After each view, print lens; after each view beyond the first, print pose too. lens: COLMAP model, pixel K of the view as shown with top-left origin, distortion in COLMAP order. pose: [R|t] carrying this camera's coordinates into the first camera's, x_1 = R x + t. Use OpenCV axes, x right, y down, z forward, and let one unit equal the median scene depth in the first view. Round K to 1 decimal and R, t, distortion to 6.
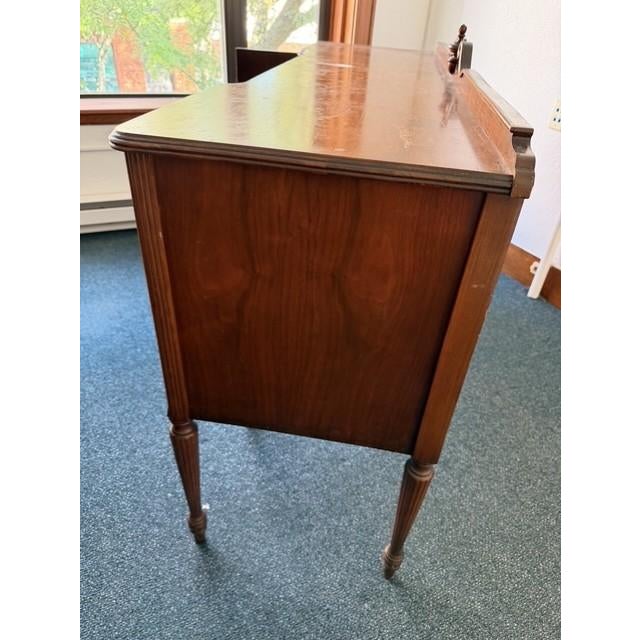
lens RADIAL K [[468.8, 0, 320.9], [0, 468.8, 320.5], [0, 0, 1]] dist [-0.024200, -0.004414]
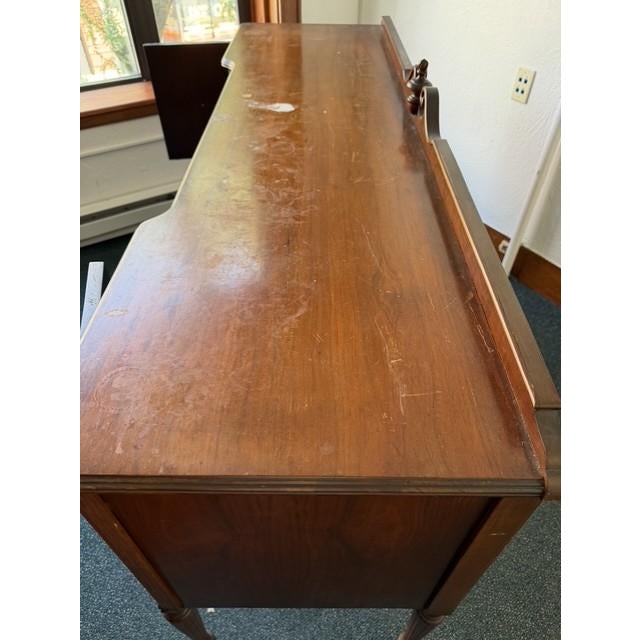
lens RADIAL K [[475.2, 0, 320.5], [0, 475.2, 319.2], [0, 0, 1]] dist [-0.048373, 0.016103]
pose [[0.986538, -0.148086, 0.069383, 0.003750], [0.133041, 0.973488, 0.186066, -0.347368], [-0.095097, -0.174331, 0.980084, 0.122650]]
